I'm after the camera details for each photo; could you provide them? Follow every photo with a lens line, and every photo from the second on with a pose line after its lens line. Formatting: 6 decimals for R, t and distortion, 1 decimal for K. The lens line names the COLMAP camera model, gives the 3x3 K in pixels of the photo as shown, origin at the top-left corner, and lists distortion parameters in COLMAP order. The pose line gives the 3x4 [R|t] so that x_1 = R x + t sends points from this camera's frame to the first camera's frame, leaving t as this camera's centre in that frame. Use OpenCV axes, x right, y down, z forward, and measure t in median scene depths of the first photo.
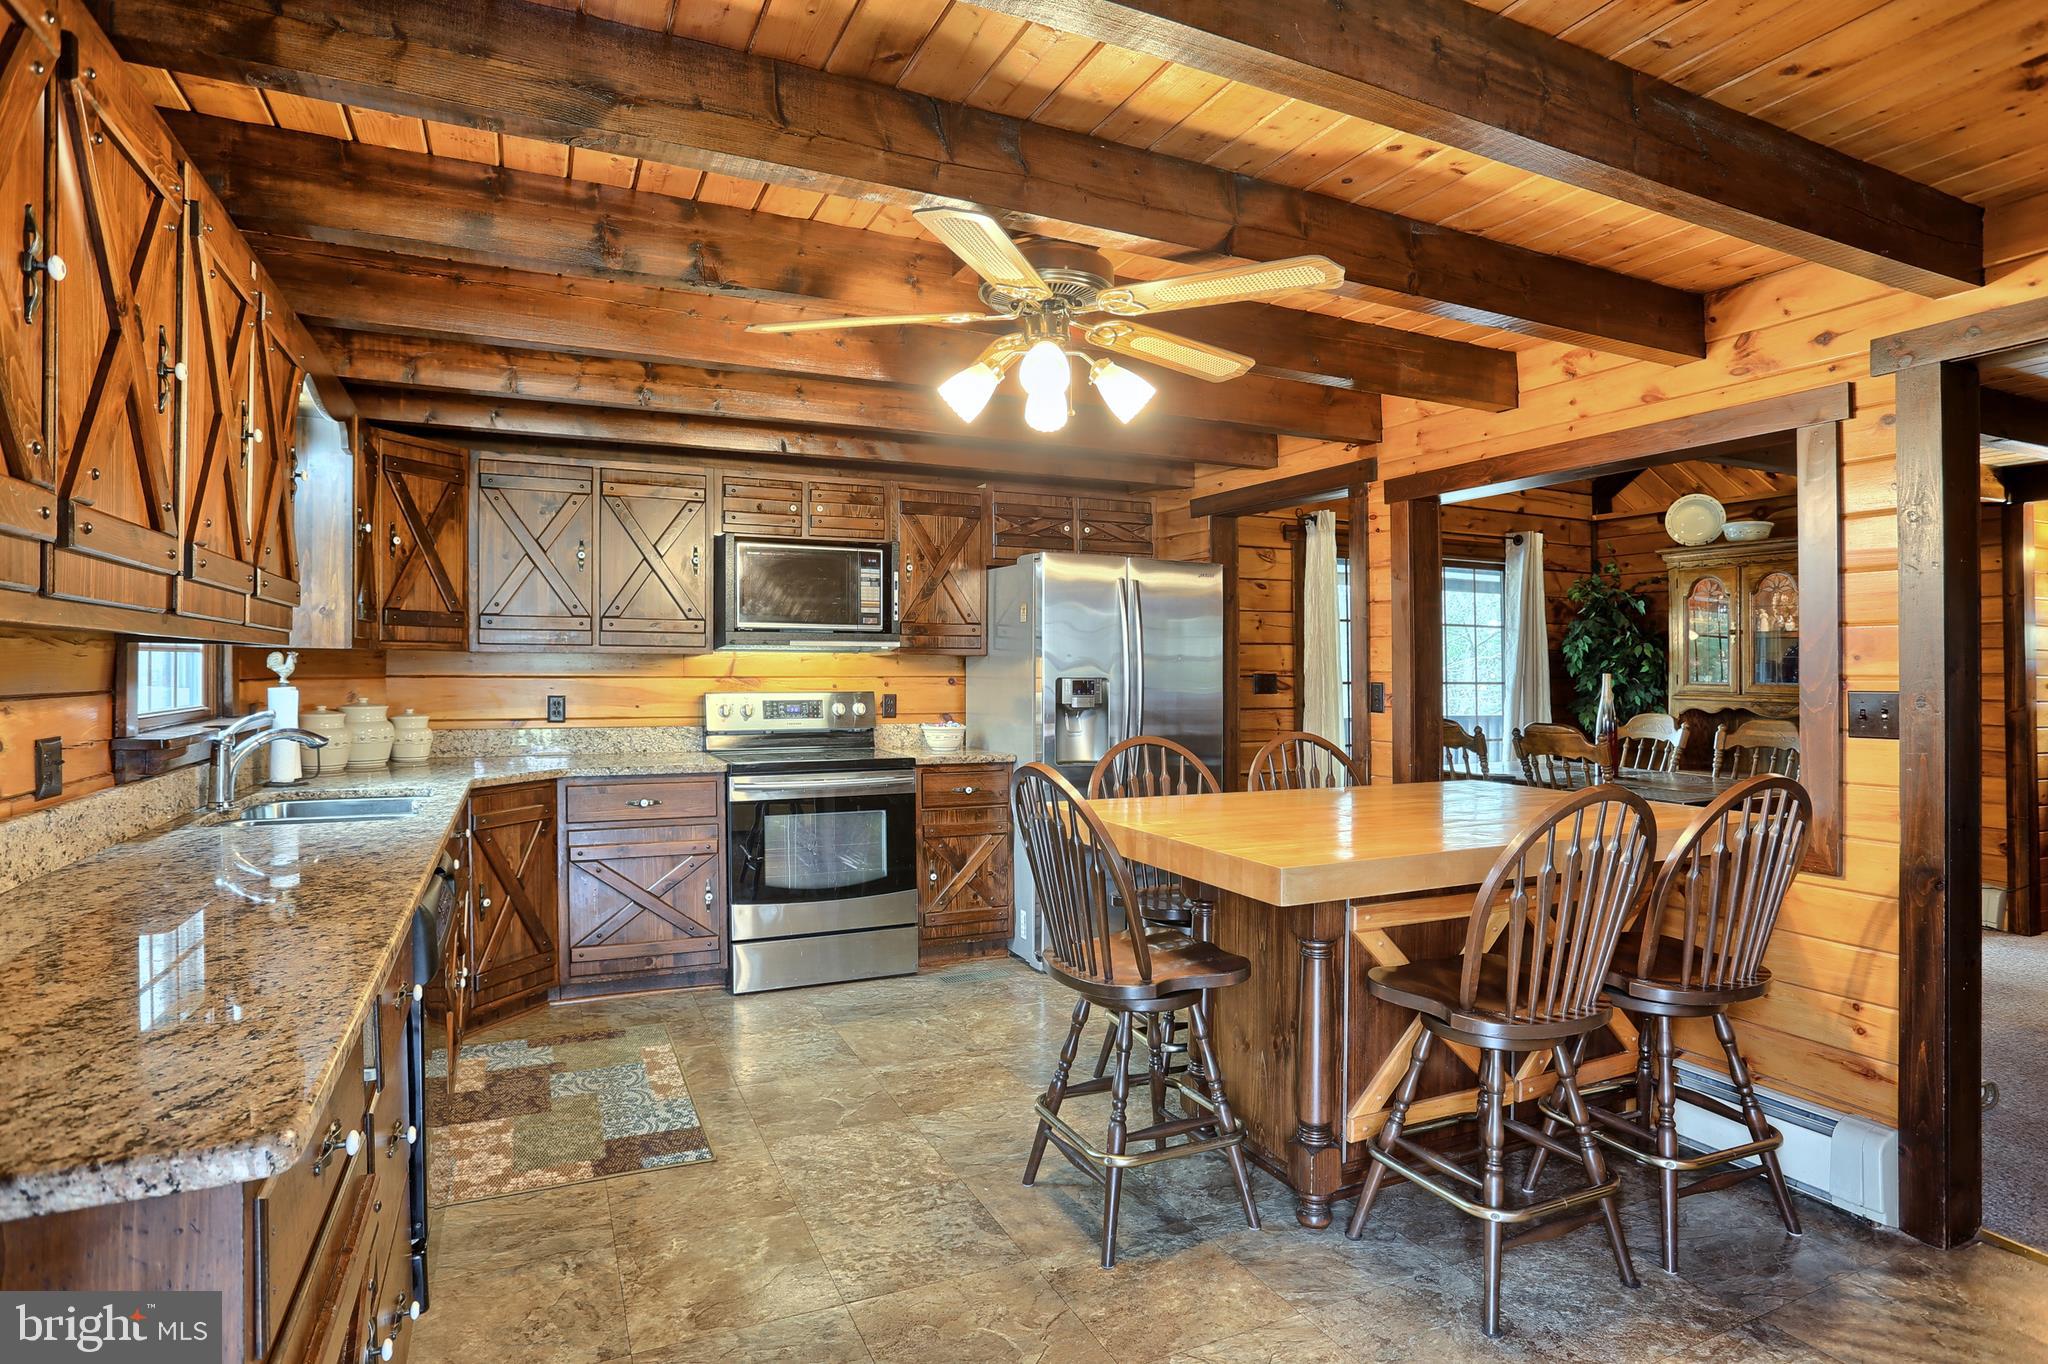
lens RADIAL K [[1040.3, 0, 1022.4], [0, 1040.3, 659.4], [0, 0, 1]] dist [-0.040836, 0.000490]
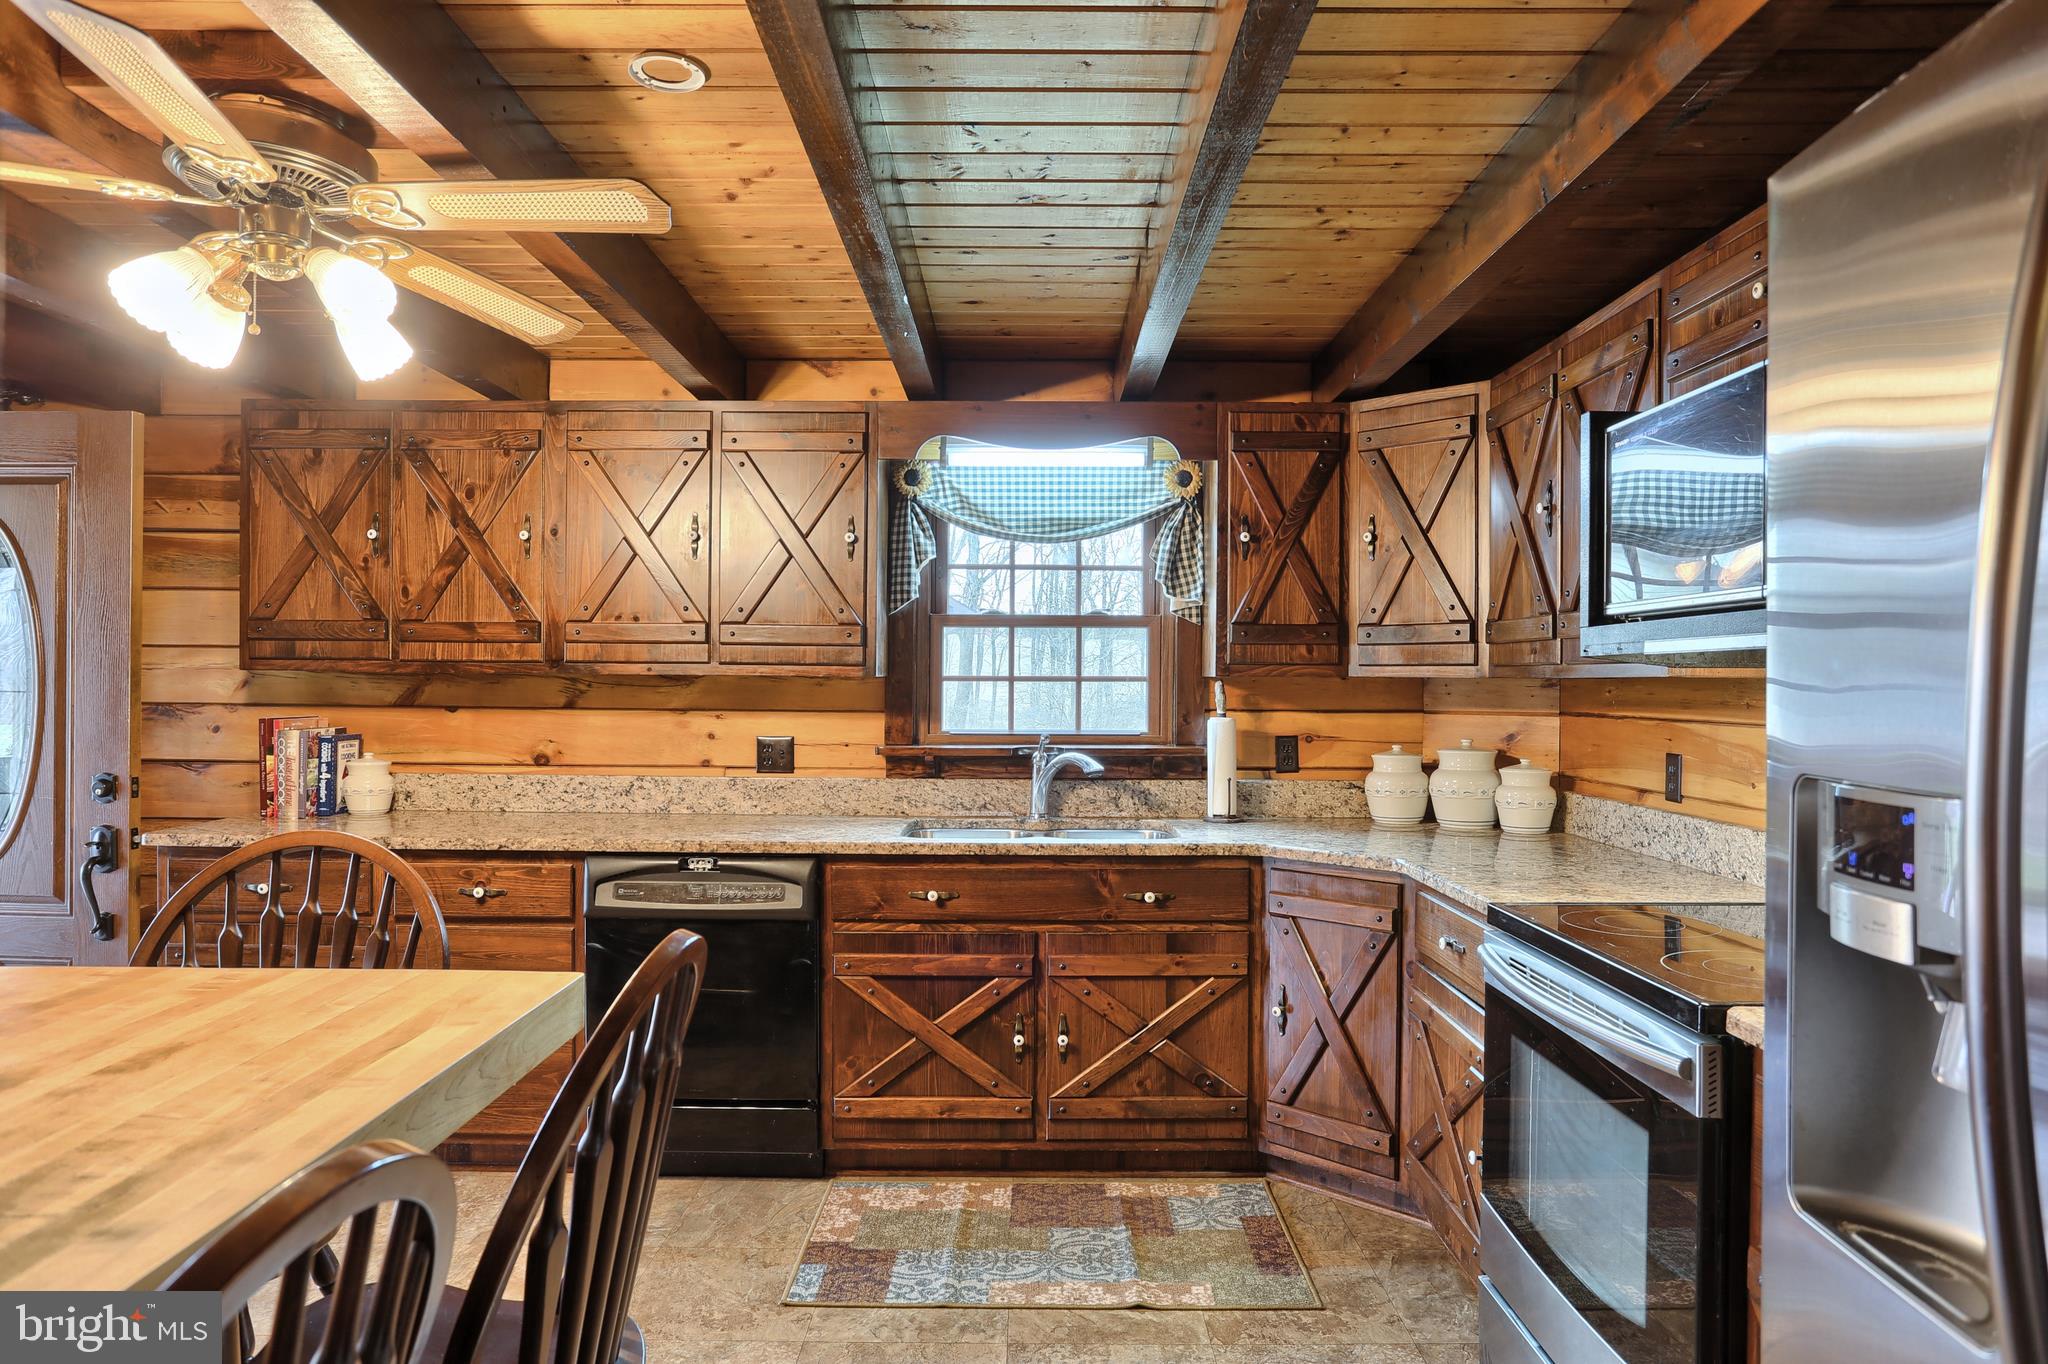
lens RADIAL K [[1281.5, 0, 1024.0], [0, 1281.5, 682.0], [0, 0, 1]] dist [-0.038820, -0.000009]
pose [[-0.418106, -0.008015, -0.908363, 0.382560], [-0.006083, 0.999963, -0.006023, 0.003351], [0.908378, 0.003008, -0.418140, 1.151513]]
